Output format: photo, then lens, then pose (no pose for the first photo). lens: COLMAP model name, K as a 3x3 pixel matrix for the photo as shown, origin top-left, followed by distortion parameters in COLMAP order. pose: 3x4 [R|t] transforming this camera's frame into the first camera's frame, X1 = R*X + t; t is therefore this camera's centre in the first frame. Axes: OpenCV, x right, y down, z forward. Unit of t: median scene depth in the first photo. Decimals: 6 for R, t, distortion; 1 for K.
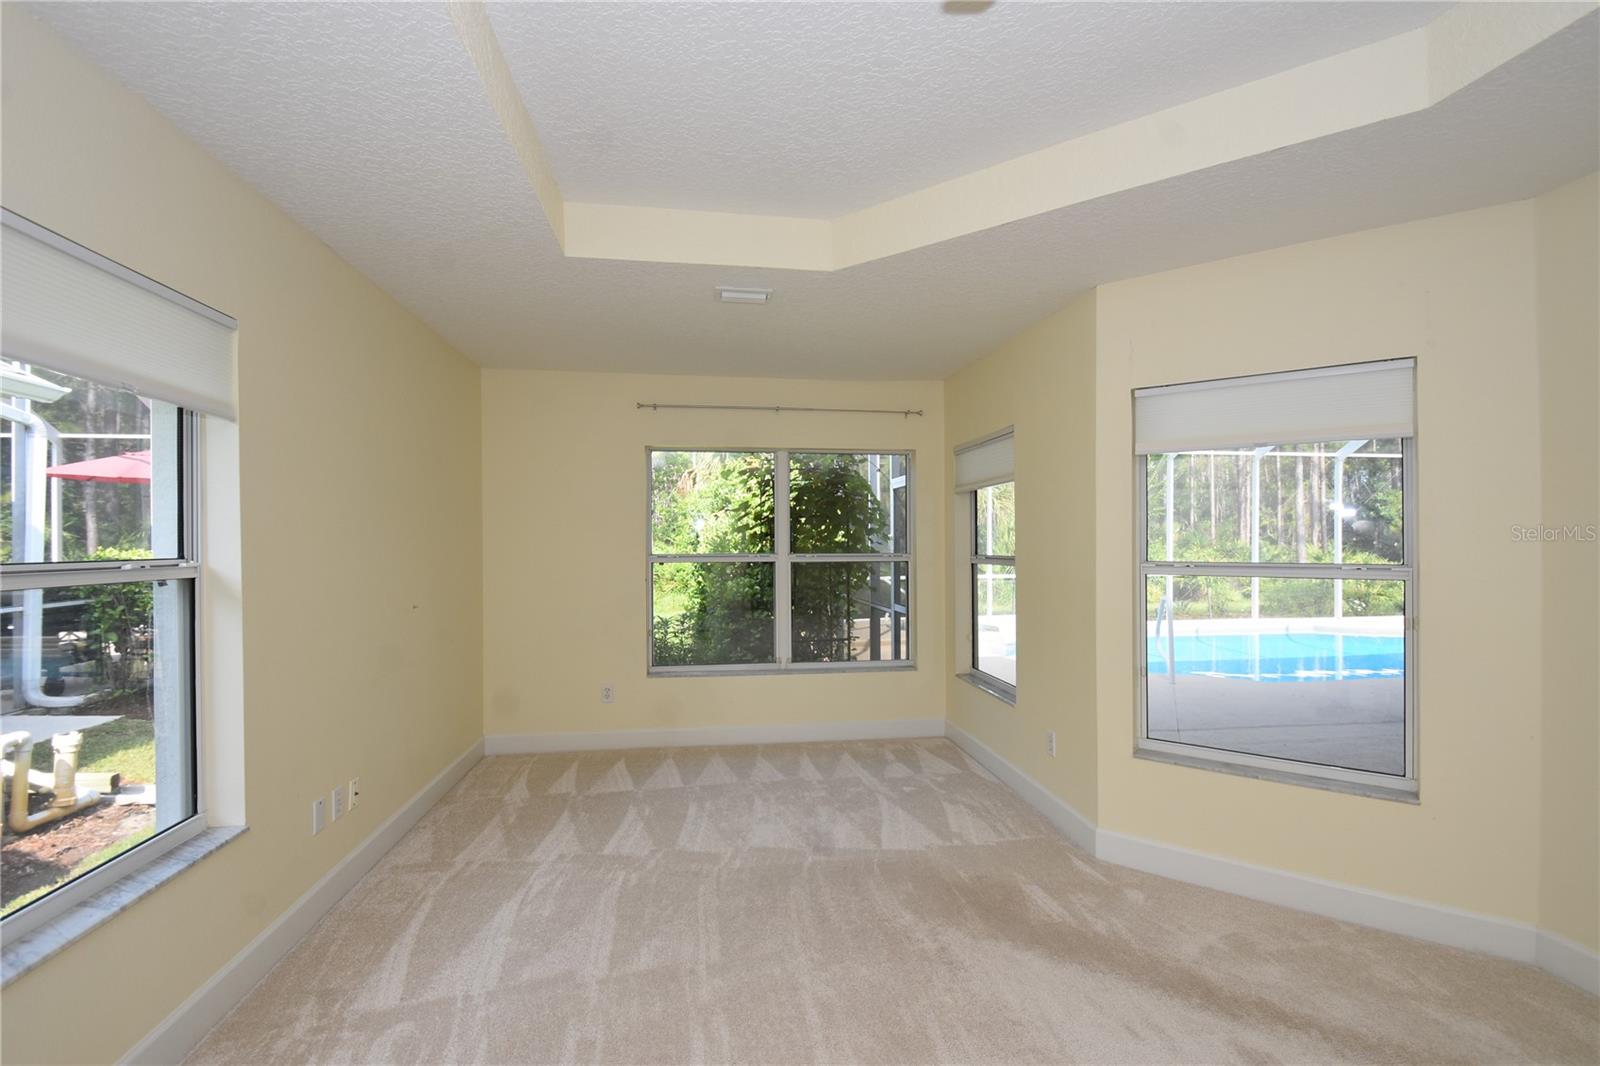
lens RADIAL K [[697.8, 0, 810.5], [0, 697.8, 539.3], [0, 0, 1]] dist [-0.003046, -0.008299]
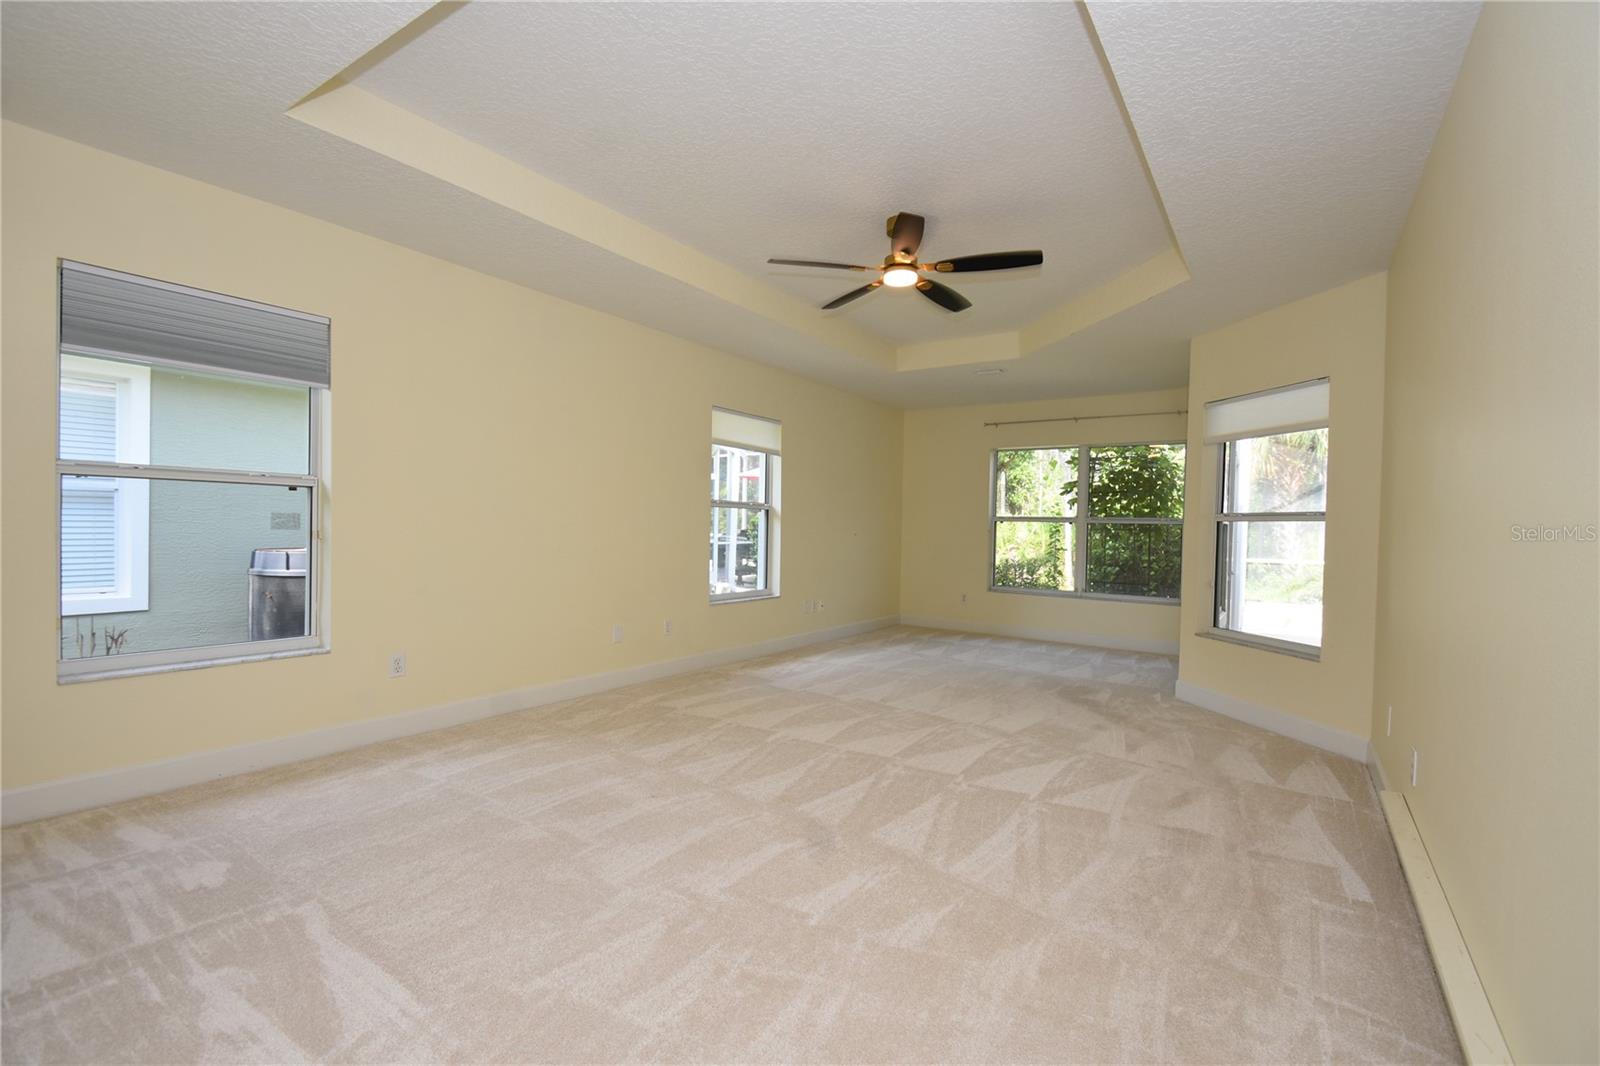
lens RADIAL K [[697.8, 0, 797.9], [0, 697.8, 538.3], [0, 0, 1]] dist [-0.003046, -0.008299]
pose [[0.724672, 0.034911, -0.688209, 0.542738], [-0.027158, 0.999387, 0.022099, 0.047922], [0.688559, 0.002676, 0.725176, -0.466279]]
